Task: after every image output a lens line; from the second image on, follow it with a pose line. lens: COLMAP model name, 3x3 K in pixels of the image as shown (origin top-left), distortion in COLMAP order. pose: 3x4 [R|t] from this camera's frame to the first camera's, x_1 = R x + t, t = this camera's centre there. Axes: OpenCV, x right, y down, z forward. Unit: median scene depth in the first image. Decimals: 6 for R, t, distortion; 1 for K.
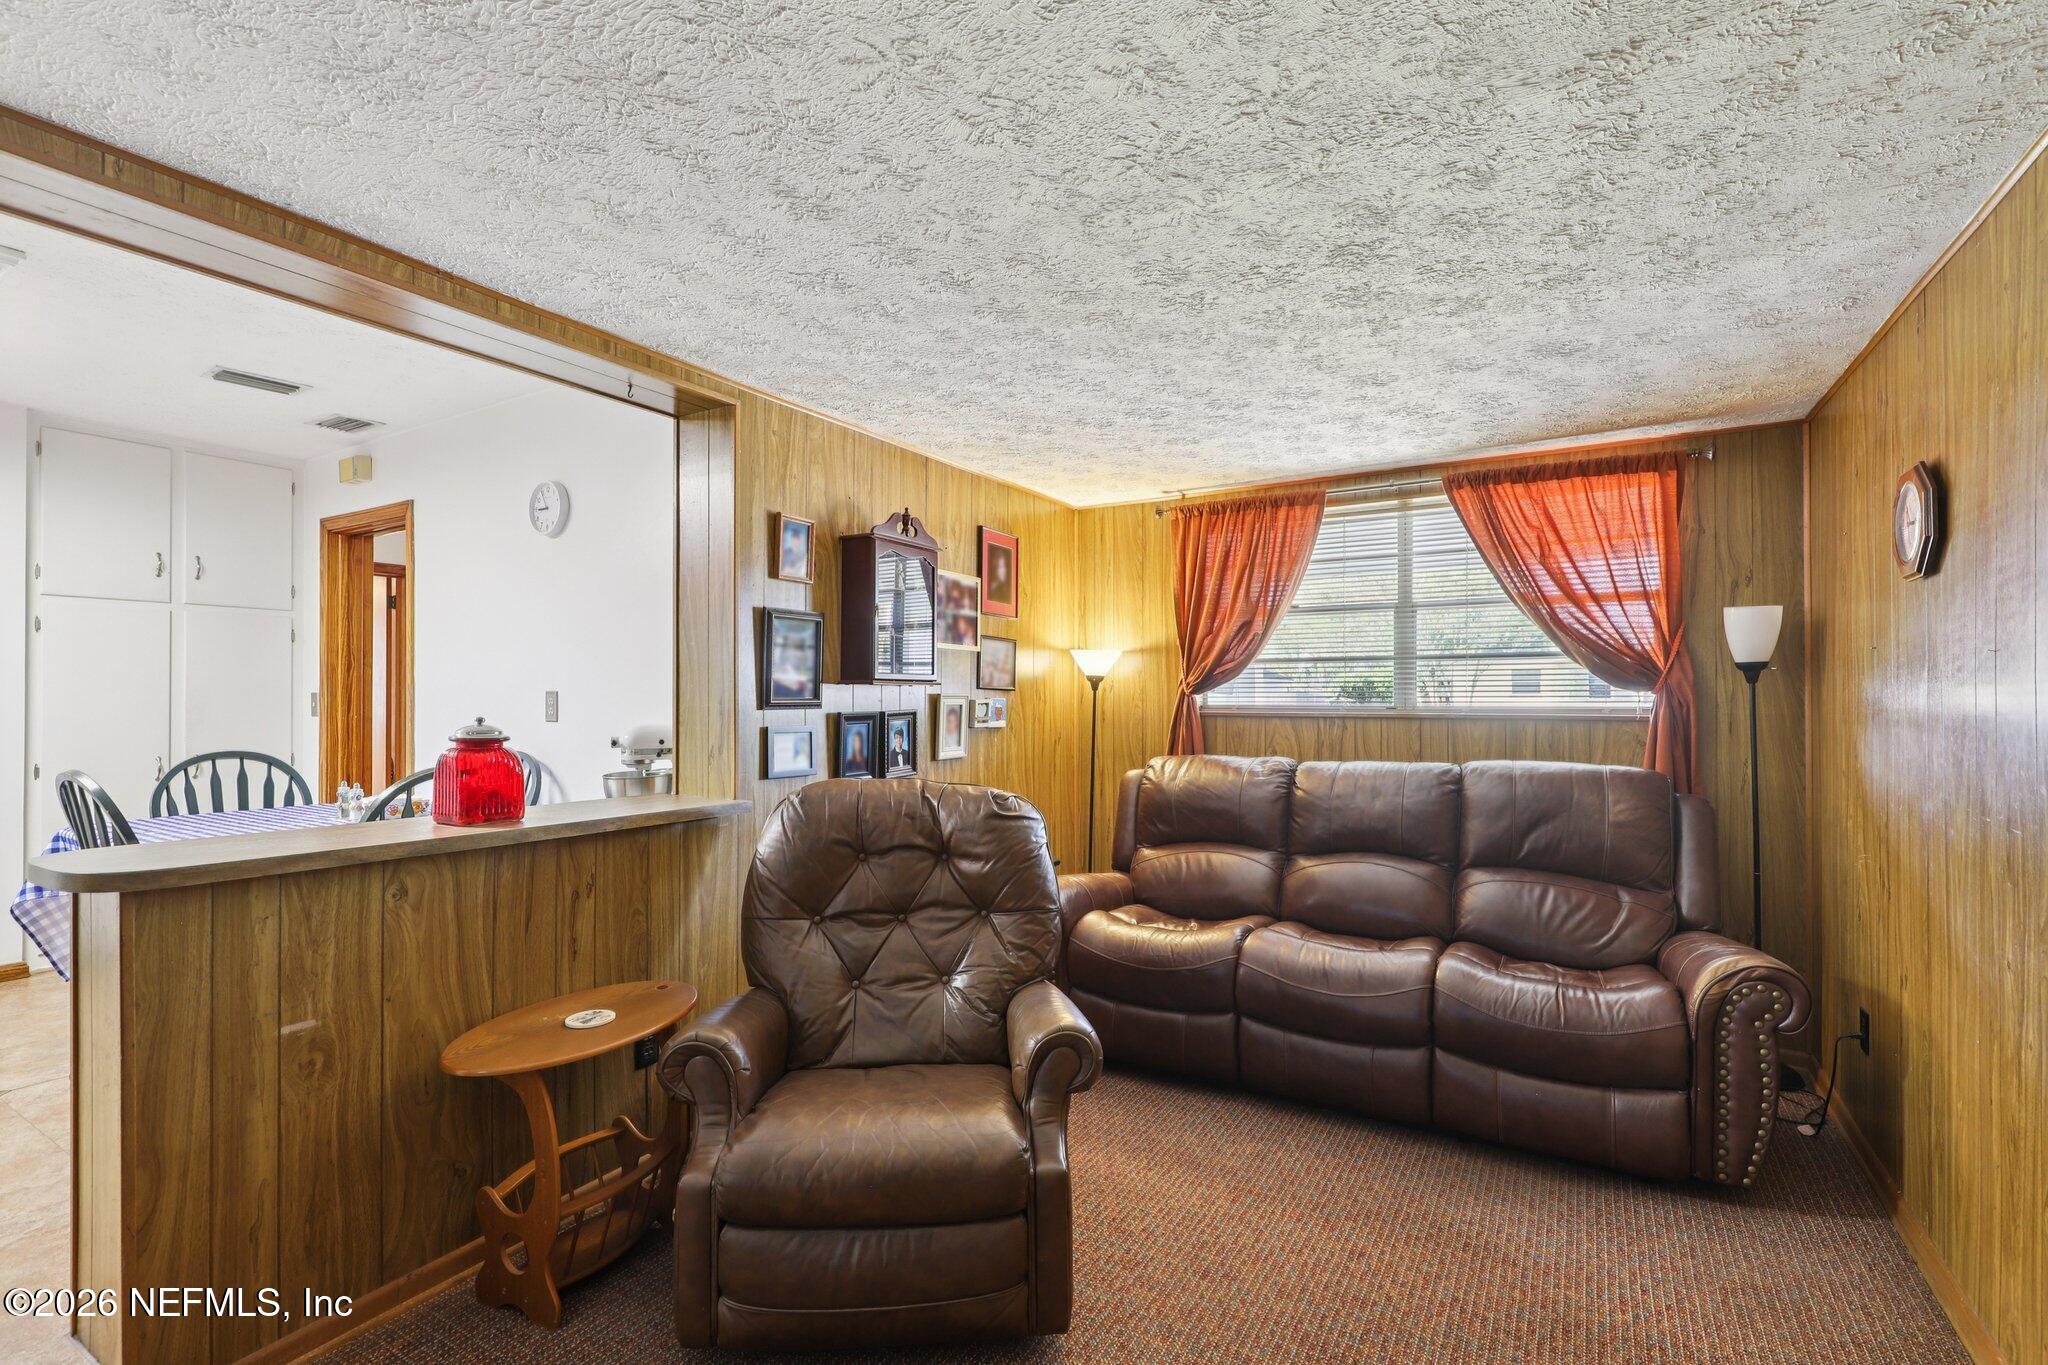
lens RADIAL K [[923.6, 0, 1027.6], [0, 923.6, 695.5], [0, 0, 1]] dist [0.000674, -0.000786]
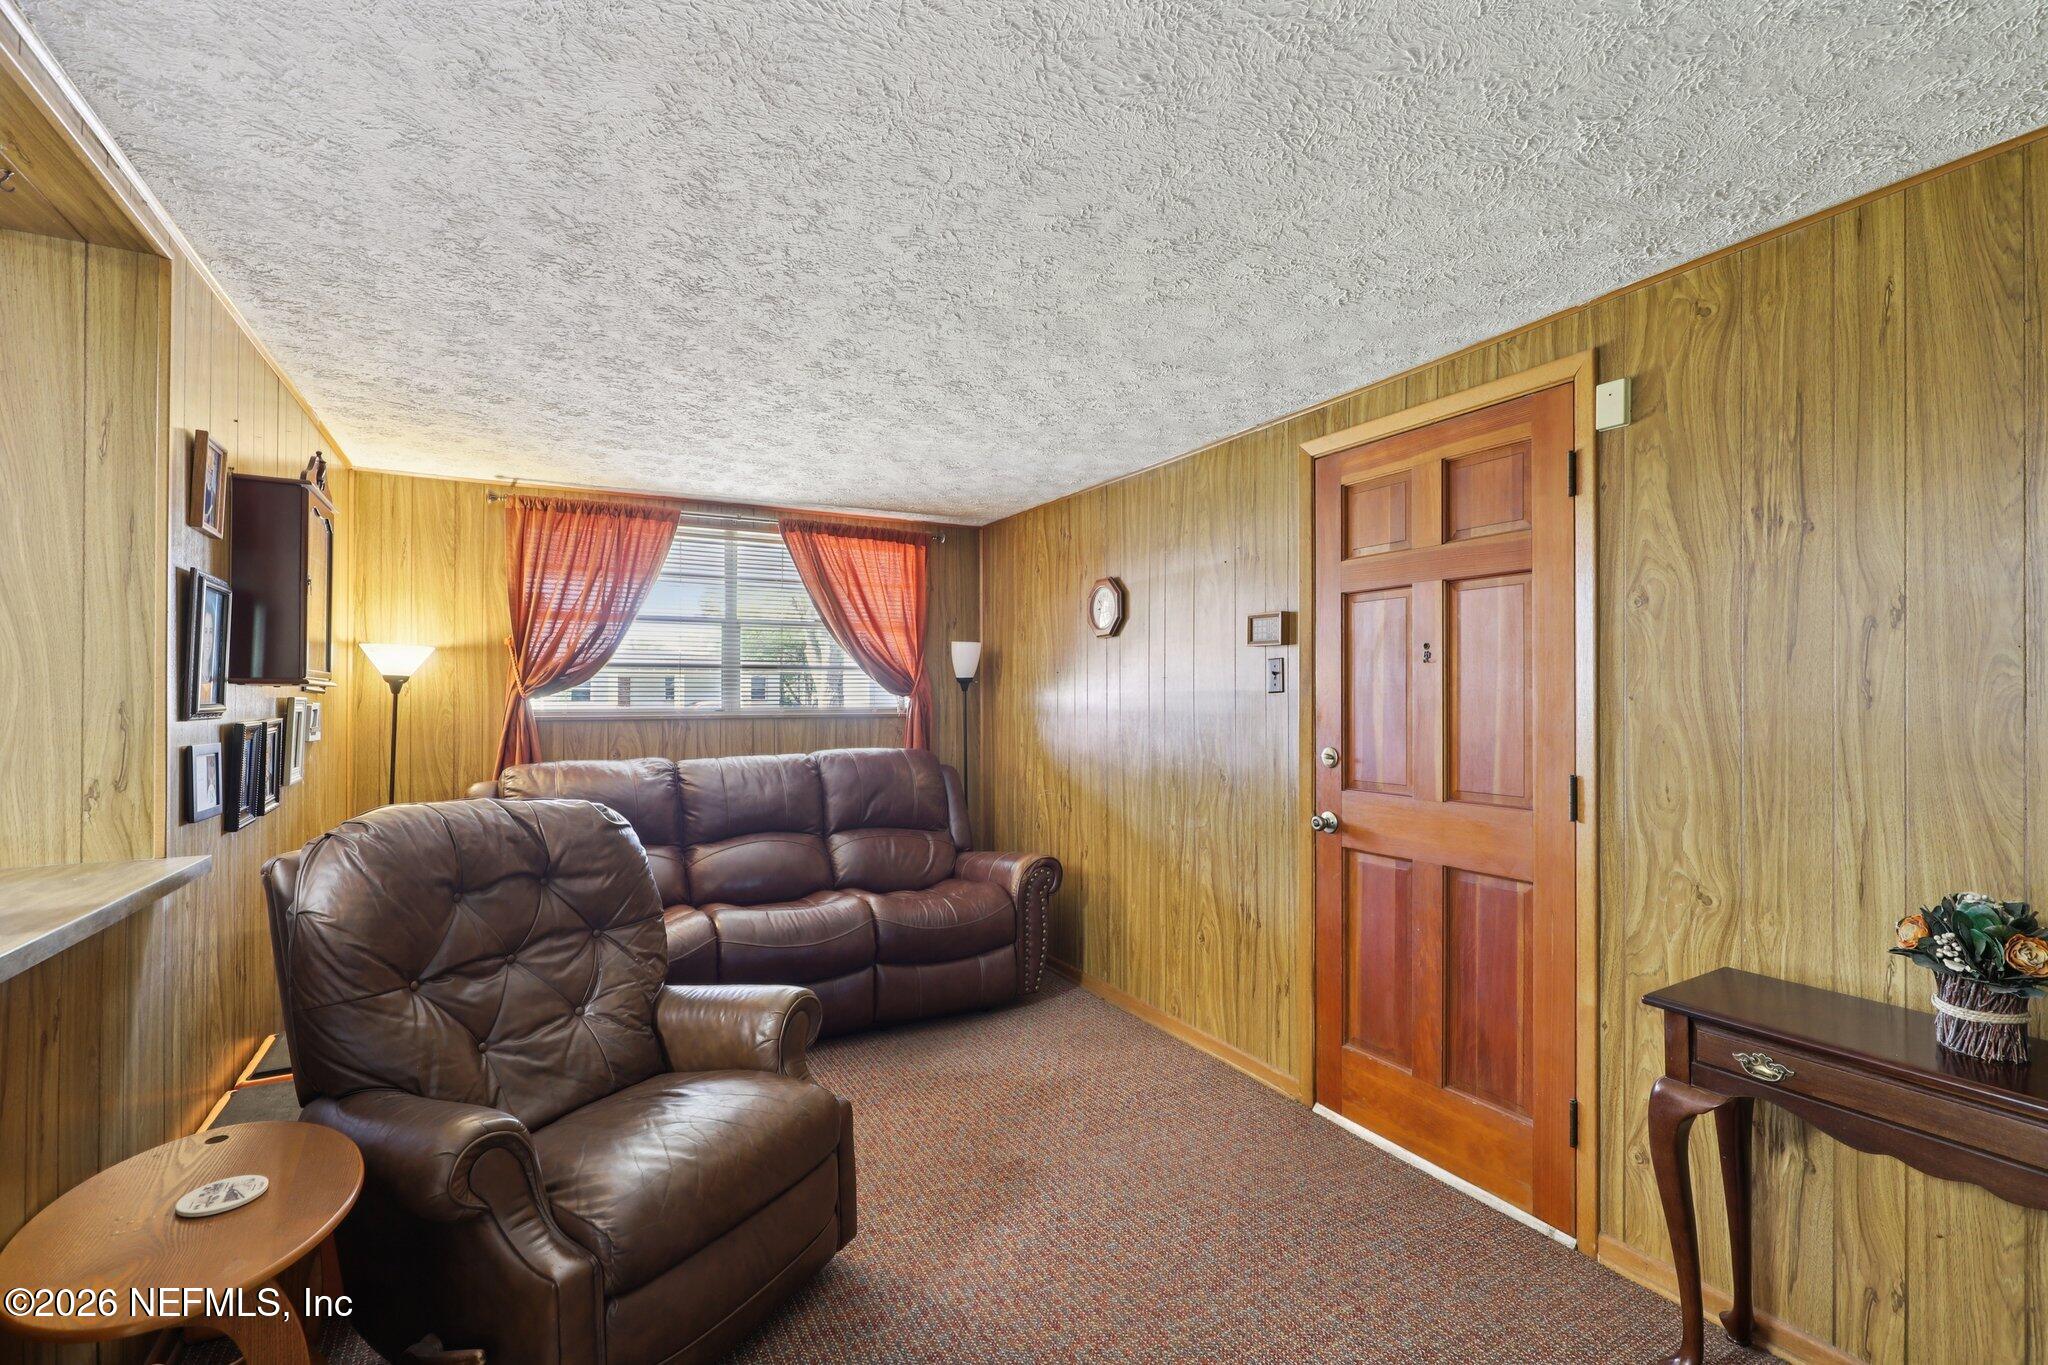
lens RADIAL K [[923.6, 0, 1027.6], [0, 923.6, 695.5], [0, 0, 1]] dist [0.000674, -0.000786]
pose [[0.504678, 0.002751, 0.863303, -0.499596], [0.000818, 0.999993, -0.003665, -0.000112], [-0.863307, 0.002555, 0.504672, 0.119480]]
